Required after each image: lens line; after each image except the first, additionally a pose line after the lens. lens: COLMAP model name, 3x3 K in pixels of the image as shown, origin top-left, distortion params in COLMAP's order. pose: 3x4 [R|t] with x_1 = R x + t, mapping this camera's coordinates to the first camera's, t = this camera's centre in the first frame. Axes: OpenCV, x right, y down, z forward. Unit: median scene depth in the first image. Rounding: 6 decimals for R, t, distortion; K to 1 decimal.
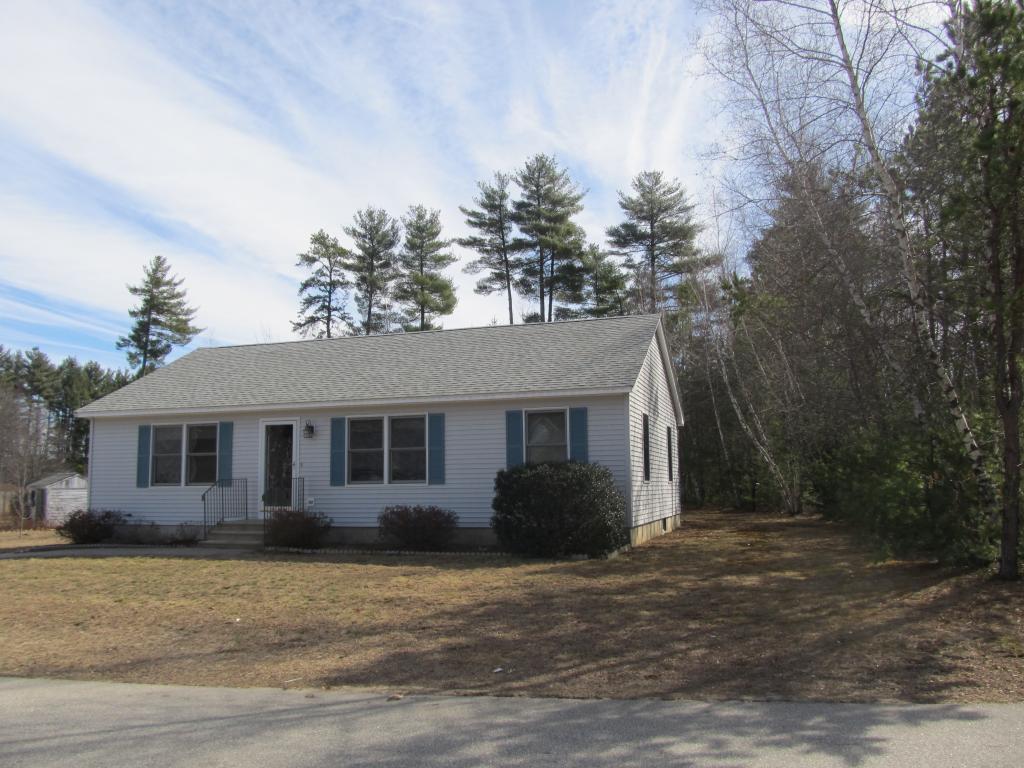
lens RADIAL K [[846.6, 0, 512.0], [0, 846.6, 384.0], [0, 0, 1]] dist [-0.061696, 0.022707]
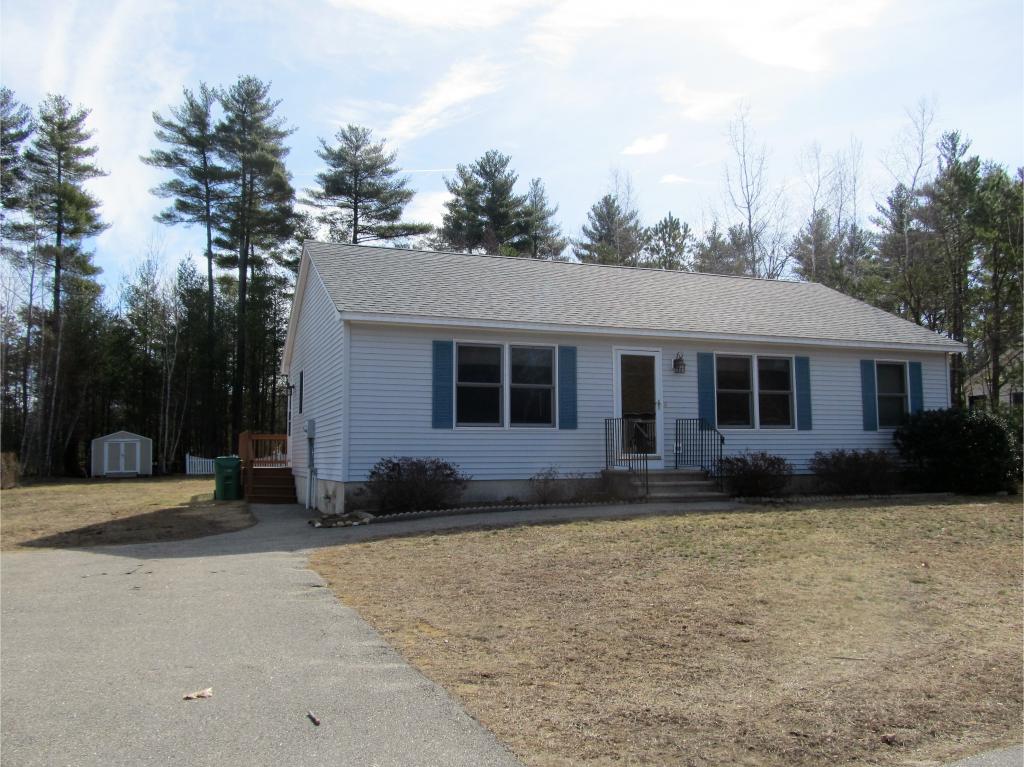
lens RADIAL K [[846.6, 0, 512.0], [0, 846.6, 383.5], [0, 0, 1]] dist [-0.061696, 0.022707]
pose [[0.782205, 0.061841, 0.619944, -0.859381], [-0.078057, 0.996948, -0.000961, 0.084018], [-0.618112, -0.047639, 0.784645, 0.412615]]
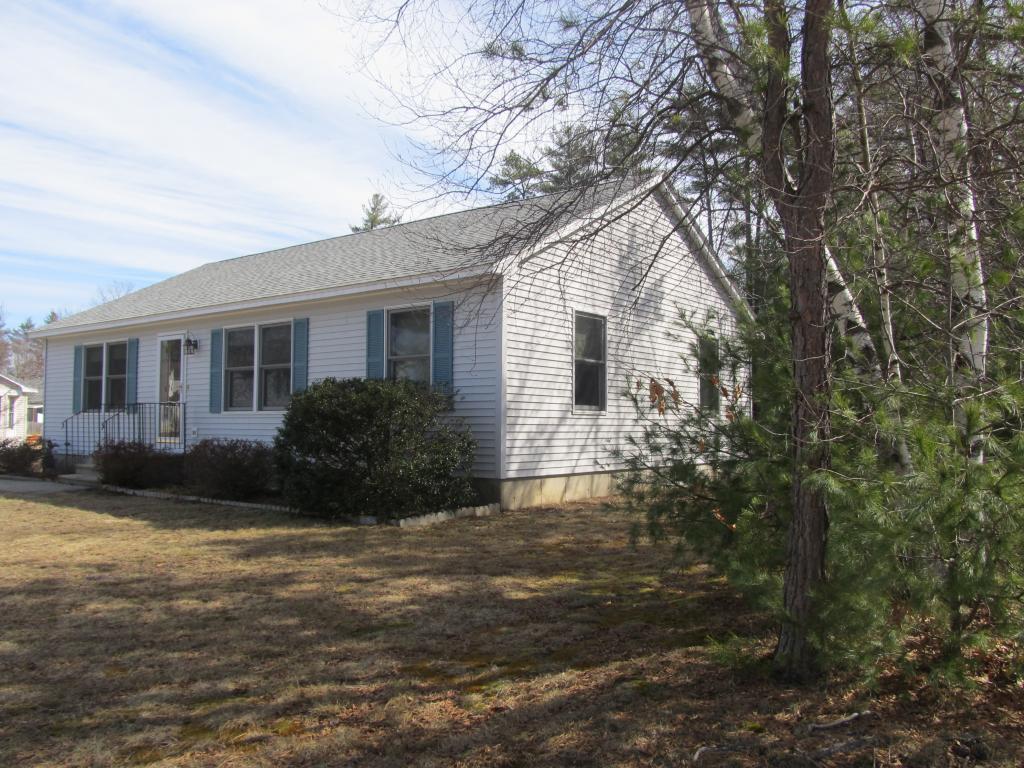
lens RADIAL K [[846.6, 0, 512.0], [0, 846.6, 384.0], [0, 0, 1]] dist [-0.061696, 0.022707]
pose [[0.938215, 0.001735, -0.346050, 0.317447], [0.023157, 0.997431, 0.067784, 0.042421], [0.345278, -0.071609, 0.935764, 0.327082]]
